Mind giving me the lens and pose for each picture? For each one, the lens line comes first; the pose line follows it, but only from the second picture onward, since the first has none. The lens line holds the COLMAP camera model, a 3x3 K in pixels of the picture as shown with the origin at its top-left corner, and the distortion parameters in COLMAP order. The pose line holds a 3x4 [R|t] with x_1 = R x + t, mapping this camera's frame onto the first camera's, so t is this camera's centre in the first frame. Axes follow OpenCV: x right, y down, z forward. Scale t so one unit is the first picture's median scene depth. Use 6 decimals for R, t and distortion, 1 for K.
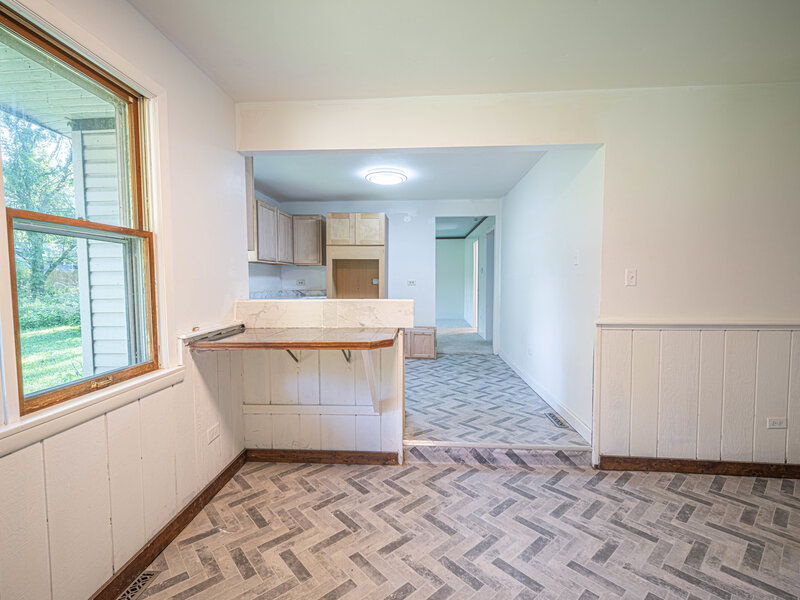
lens RADIAL K [[373.5, 0, 402.1], [0, 373.5, 304.2], [0, 0, 1]] dist [0.001088, -0.000230]
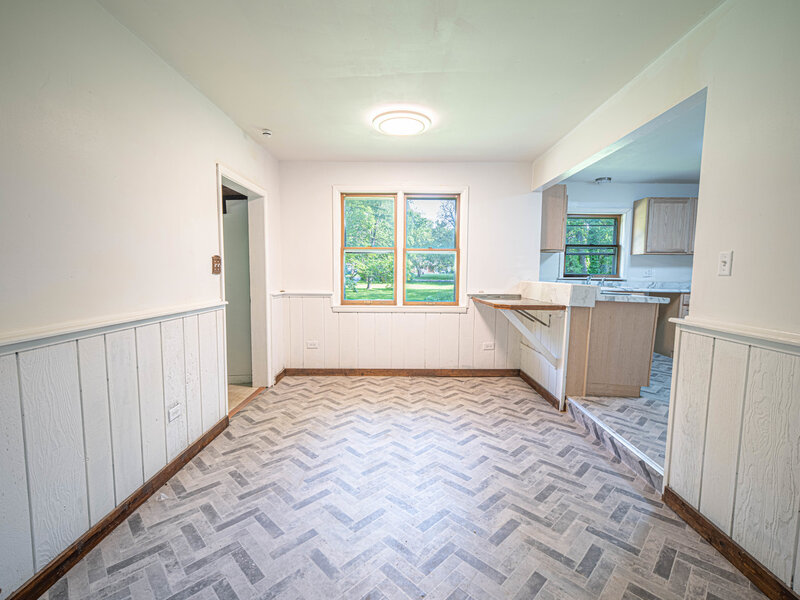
lens RADIAL K [[373.5, 0, 402.1], [0, 373.5, 304.2], [0, 0, 1]] dist [0.001088, -0.000230]
pose [[0.061911, 0.092147, -0.993819, 1.302549], [-0.072267, 0.993529, 0.087618, -0.013836], [0.995462, 0.066396, 0.068169, 0.365806]]
